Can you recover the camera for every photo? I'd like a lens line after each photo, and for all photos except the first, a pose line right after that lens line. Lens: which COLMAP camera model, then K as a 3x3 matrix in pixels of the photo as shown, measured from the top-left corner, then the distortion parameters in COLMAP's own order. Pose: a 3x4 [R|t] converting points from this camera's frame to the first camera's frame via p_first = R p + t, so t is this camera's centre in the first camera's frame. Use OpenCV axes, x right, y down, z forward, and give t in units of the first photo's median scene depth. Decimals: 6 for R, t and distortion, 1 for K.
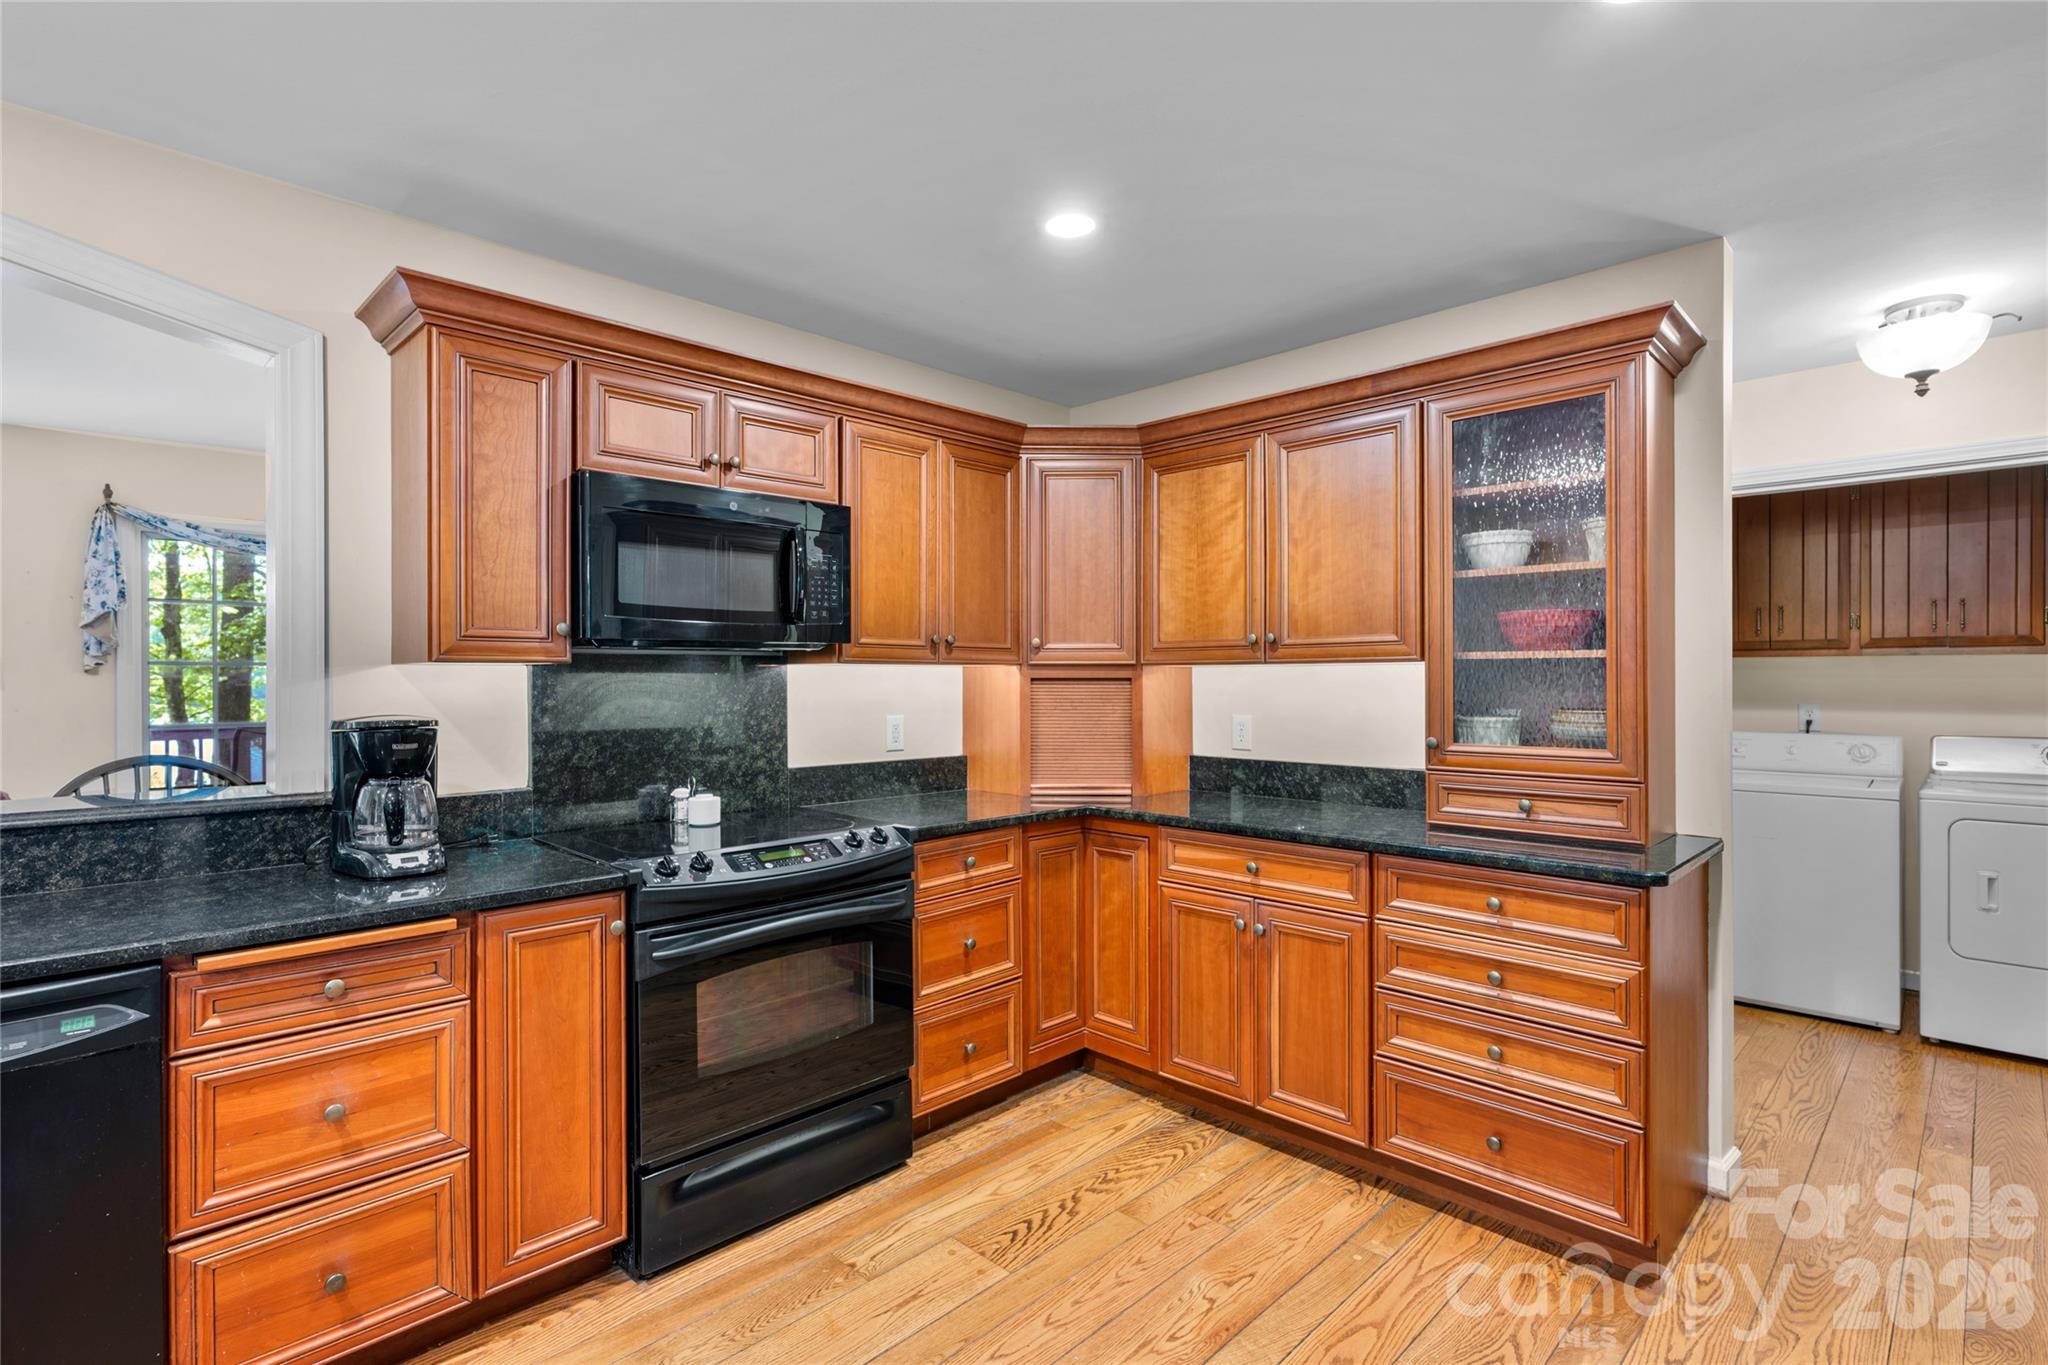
lens RADIAL K [[983.5, 0, 1024.2], [0, 983.5, 680.6], [0, 0, 1]] dist [0.003782, -0.000491]
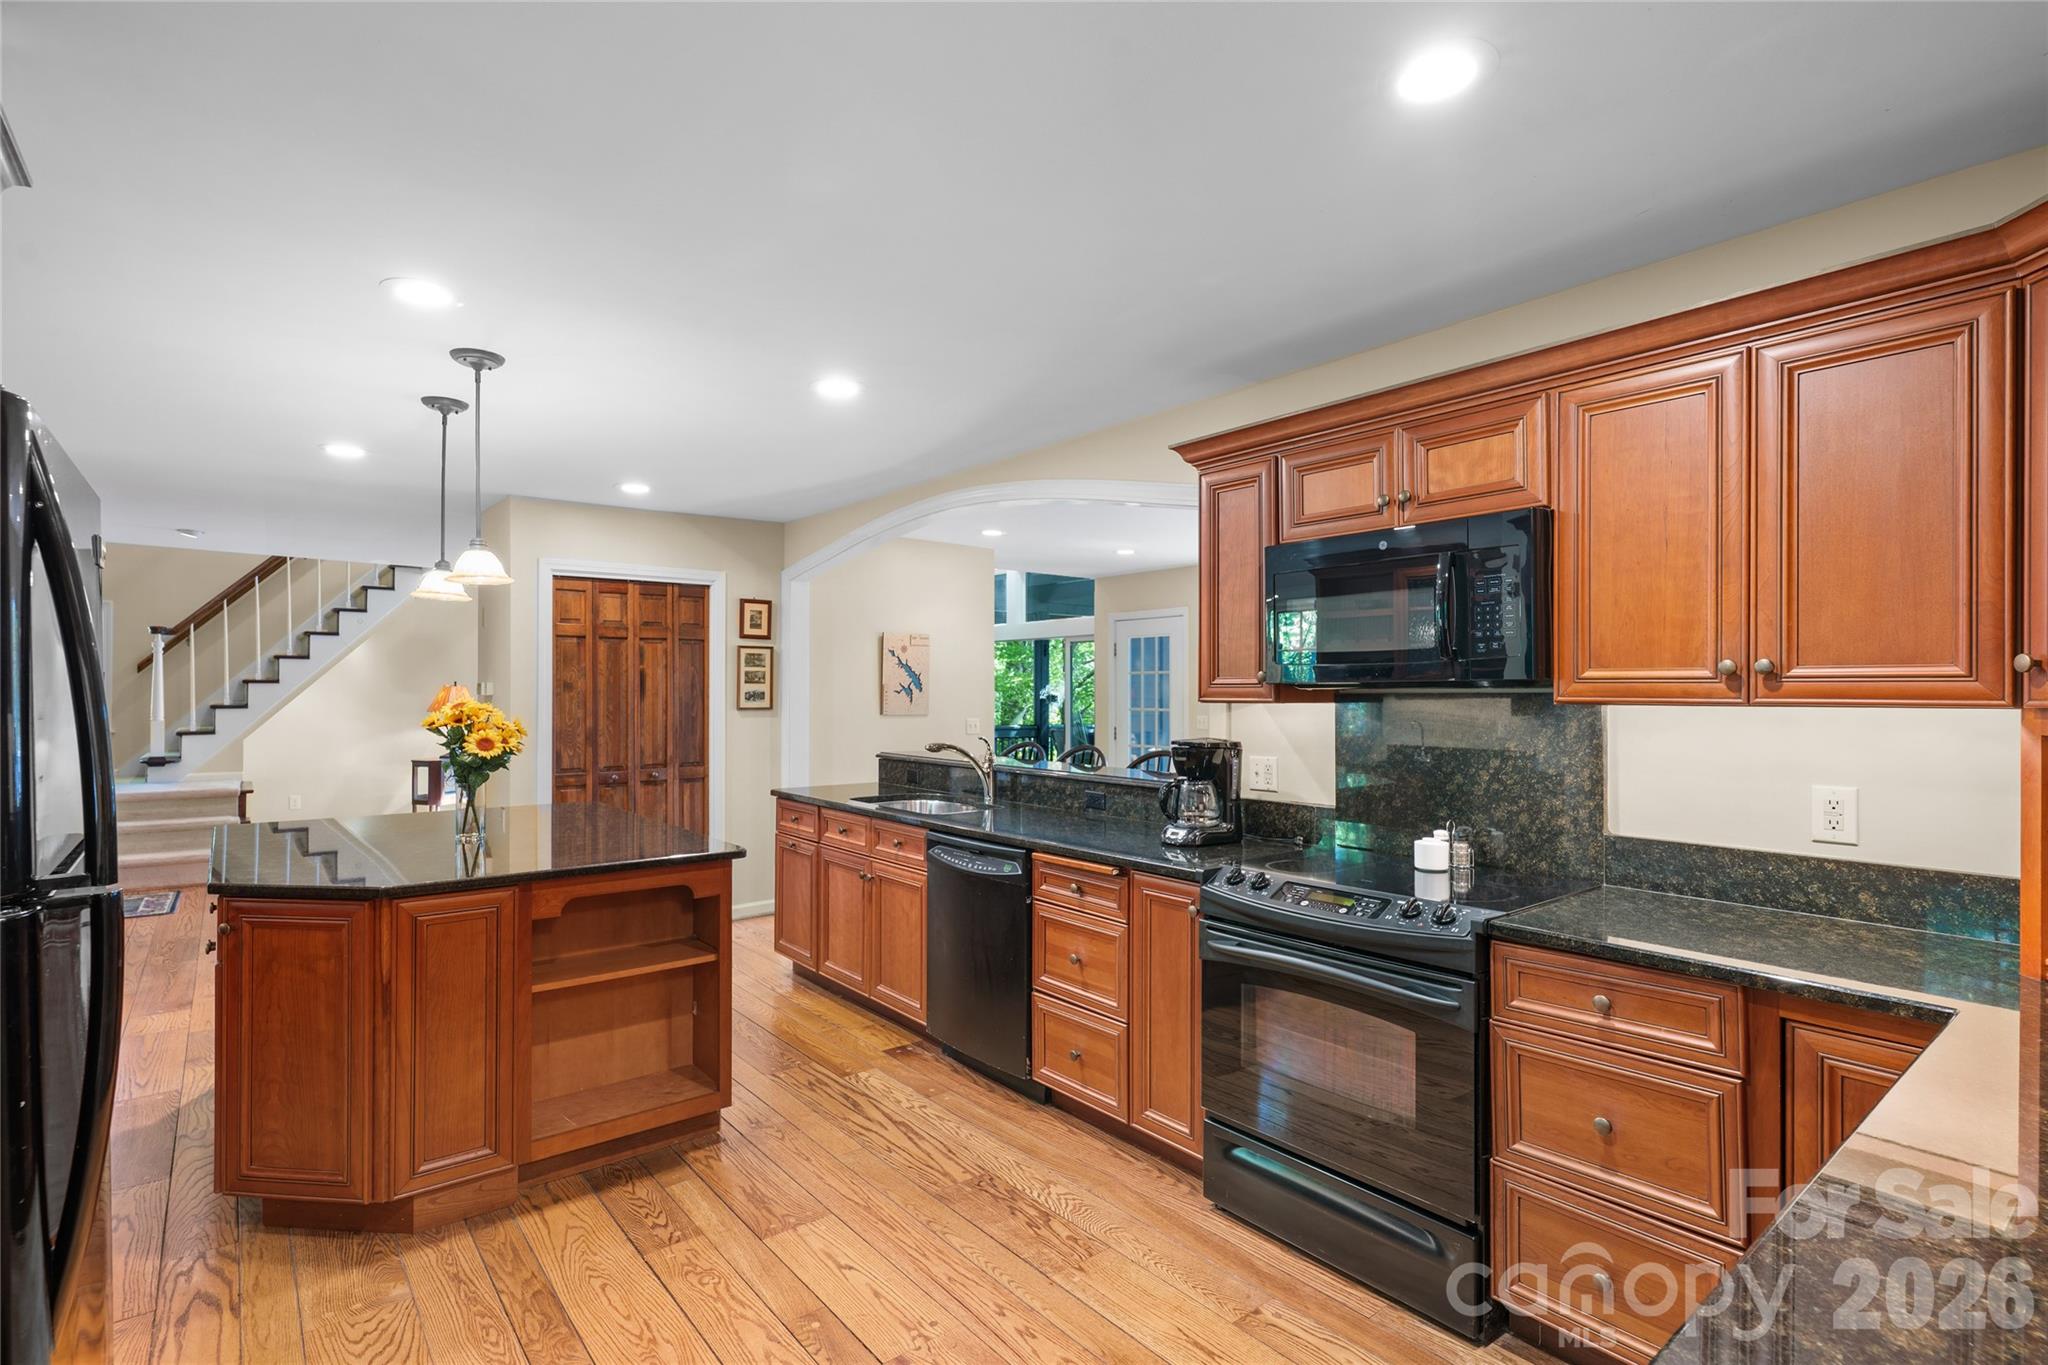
lens RADIAL K [[983.5, 0, 1024.5], [0, 983.5, 686.3], [0, 0, 1]] dist [0.003782, -0.000491]
pose [[-0.107307, -0.003807, -0.994219, 0.690539], [-0.005256, 0.999981, -0.003262, -0.029224], [0.994212, 0.004875, -0.107325, 0.710632]]
